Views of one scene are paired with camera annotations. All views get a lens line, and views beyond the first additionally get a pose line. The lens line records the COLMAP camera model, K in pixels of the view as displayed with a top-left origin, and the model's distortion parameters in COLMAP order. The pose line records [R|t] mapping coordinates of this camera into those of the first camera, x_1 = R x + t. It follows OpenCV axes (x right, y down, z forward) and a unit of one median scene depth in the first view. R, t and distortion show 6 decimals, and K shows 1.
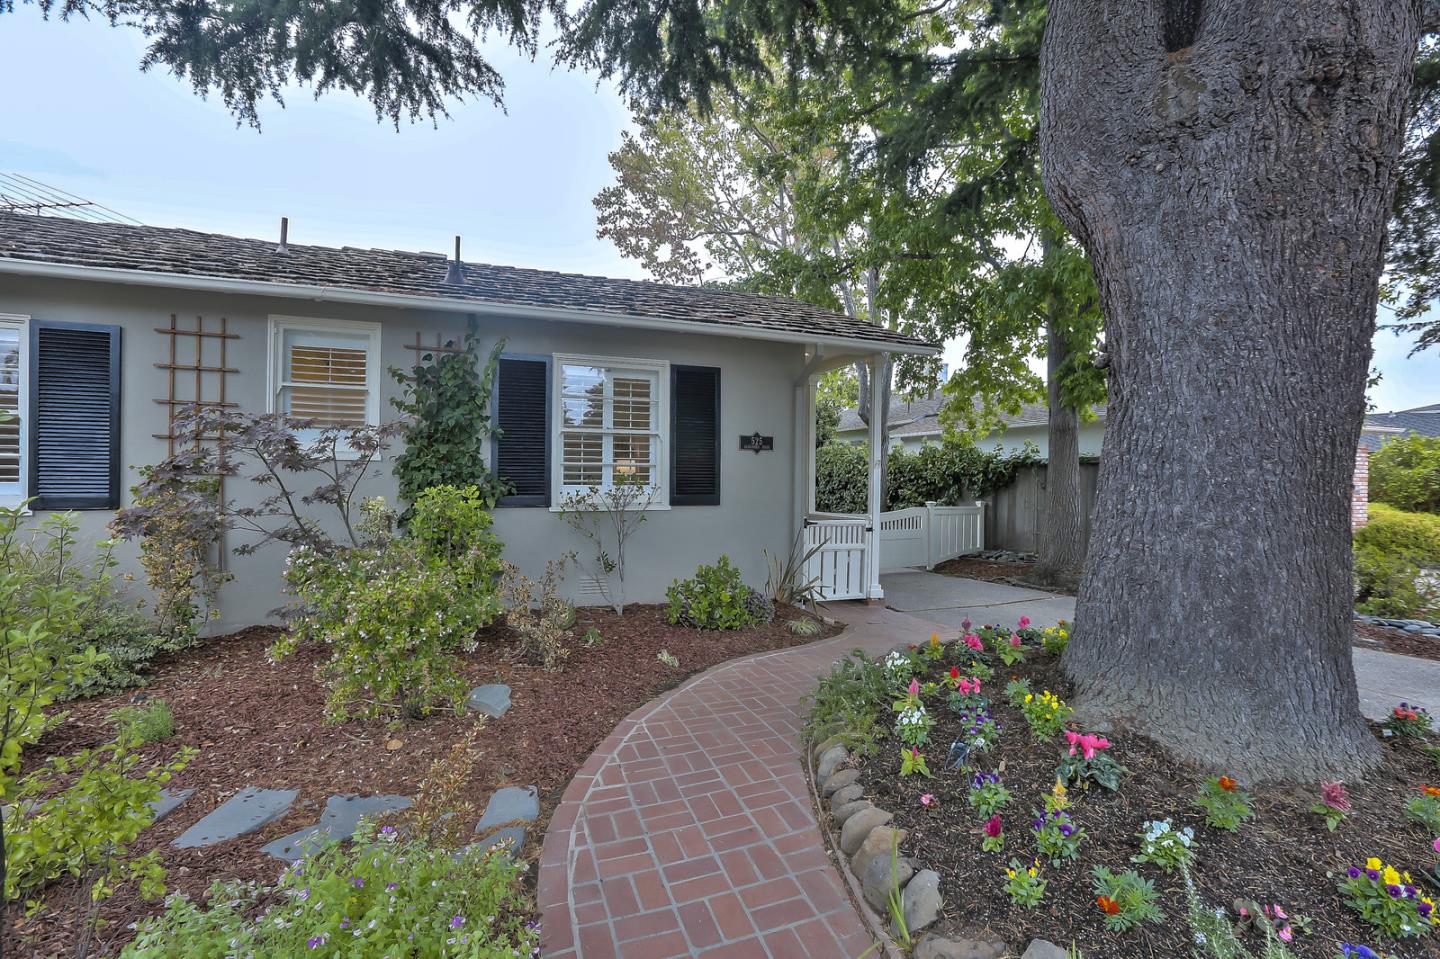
lens RADIAL K [[651.2, 0, 713.2], [0, 651.2, 475.1], [0, 0, 1]] dist [-0.046431, 0.015674]
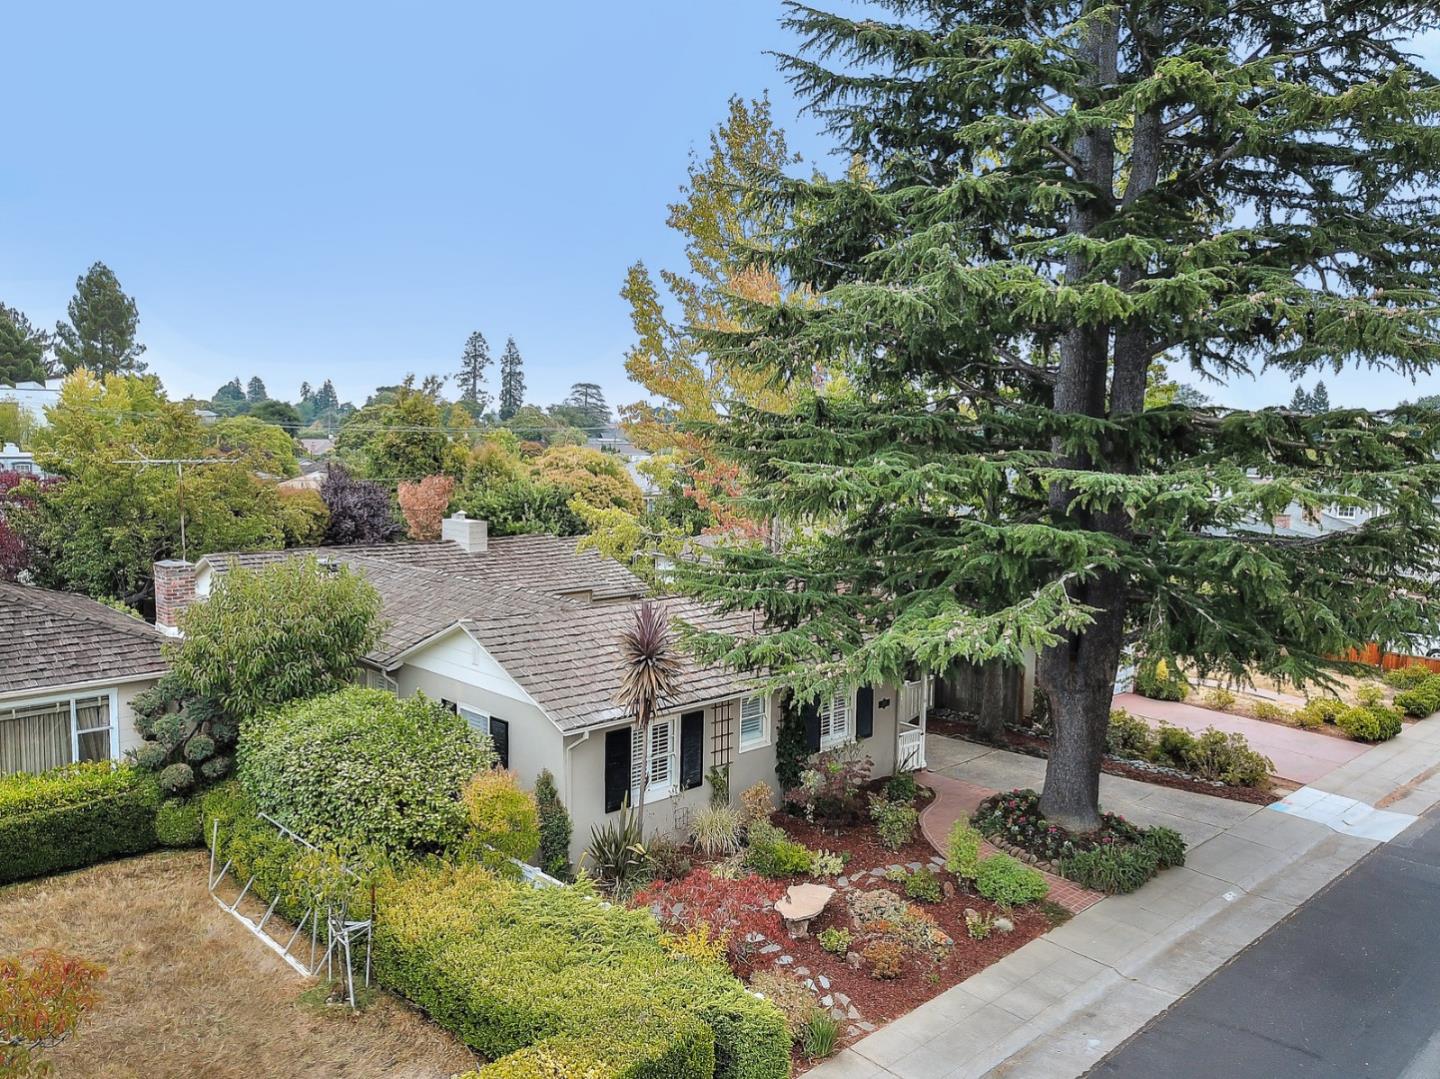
lens RADIAL K [[1111.6, 0, 722.9], [0, 1111.6, 537.5], [0, 0, 1]] dist [0.006236, 0.001245]
pose [[0.927041, -0.026368, 0.374031, -1.701980], [-0.014454, 0.994270, 0.105917, -0.932396], [-0.374681, -0.103596, 0.921348, -1.982313]]
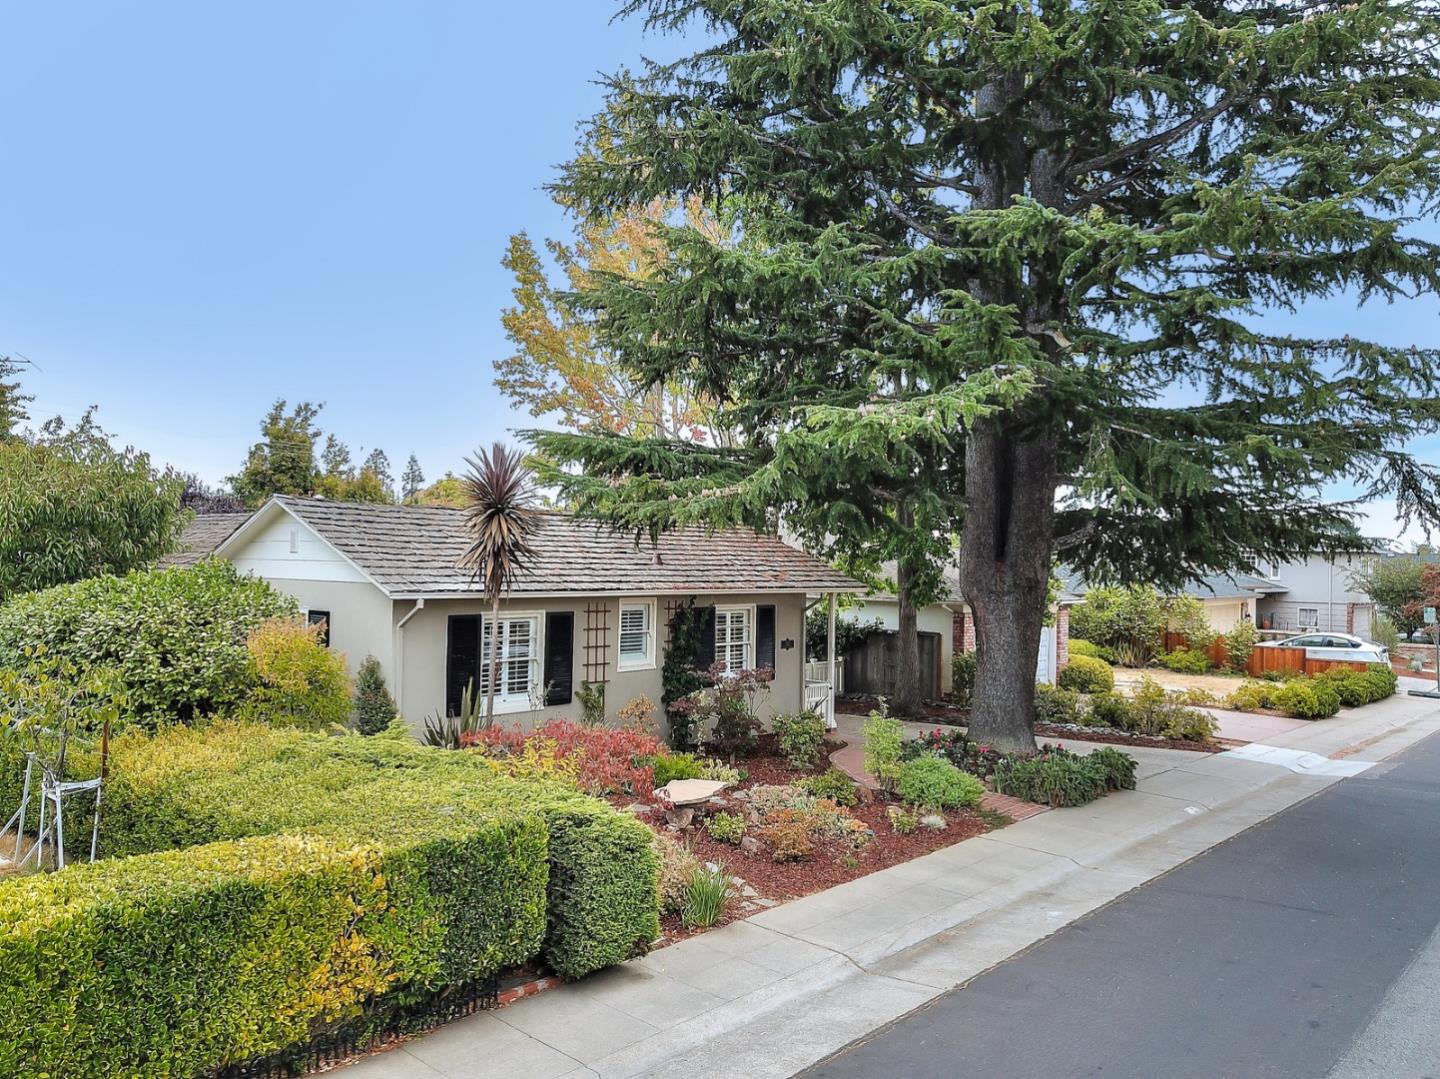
lens RADIAL K [[1111.6, 0, 722.9], [0, 1111.6, 537.5], [0, 0, 1]] dist [0.006236, 0.001245]
pose [[0.892761, 0.018478, 0.450152, -1.479193], [-0.014148, 0.999816, -0.012982, -0.301907], [-0.450309, 0.005221, 0.892858, -1.656163]]
